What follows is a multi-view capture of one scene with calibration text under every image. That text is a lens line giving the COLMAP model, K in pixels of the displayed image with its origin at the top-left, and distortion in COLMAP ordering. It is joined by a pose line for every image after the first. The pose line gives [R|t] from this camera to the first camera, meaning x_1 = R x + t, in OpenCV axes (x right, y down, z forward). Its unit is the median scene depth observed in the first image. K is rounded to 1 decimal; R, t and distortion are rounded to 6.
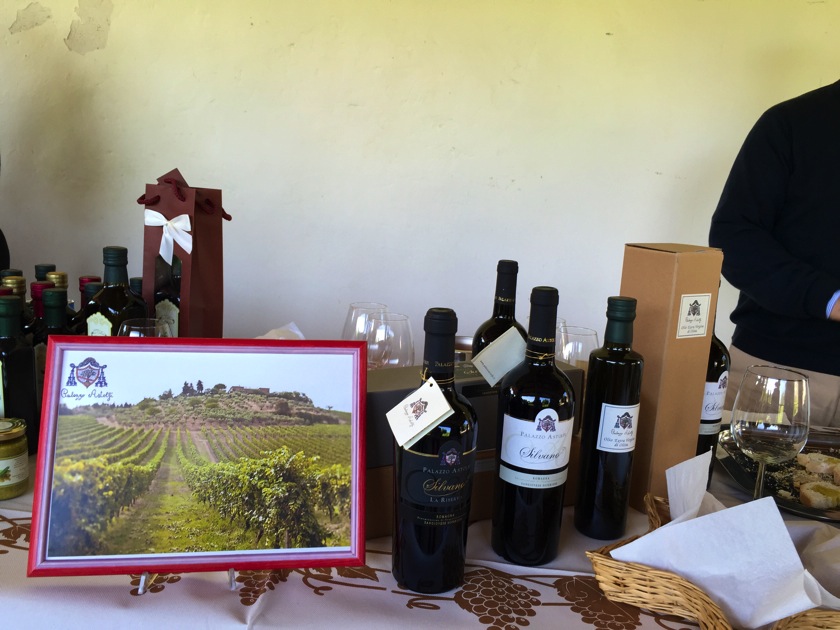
lens RADIAL K [[715.1, 0, 420.3], [0, 715.1, 317.9], [0, 0, 1]] dist [0.047070, -0.004758]
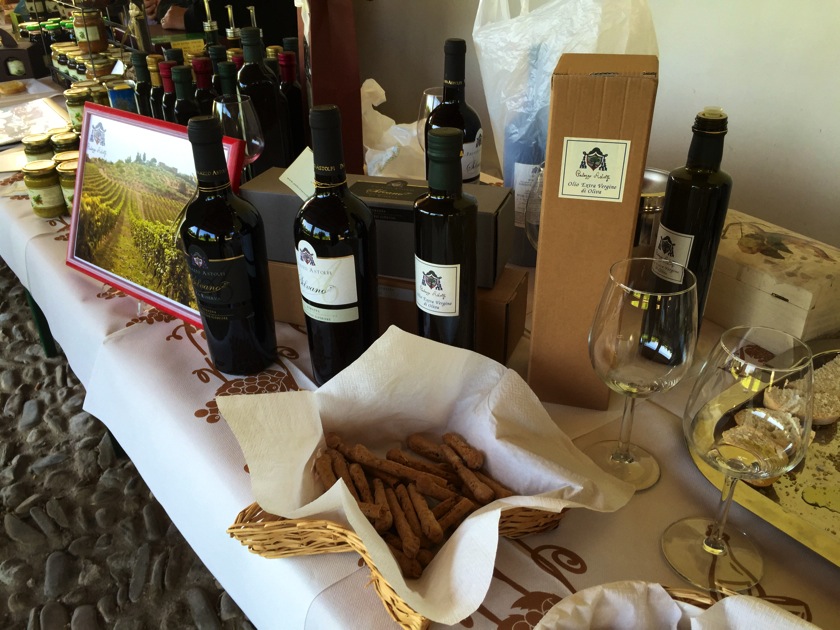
lens RADIAL K [[715.1, 0, 419.1], [0, 715.1, 313.6], [0, 0, 1]] dist [0.047070, -0.004758]
pose [[0.686032, 0.300205, -0.662750, 0.950209], [-0.083838, 0.937457, 0.337855, -0.116272], [0.722725, -0.176216, 0.668294, 0.469267]]
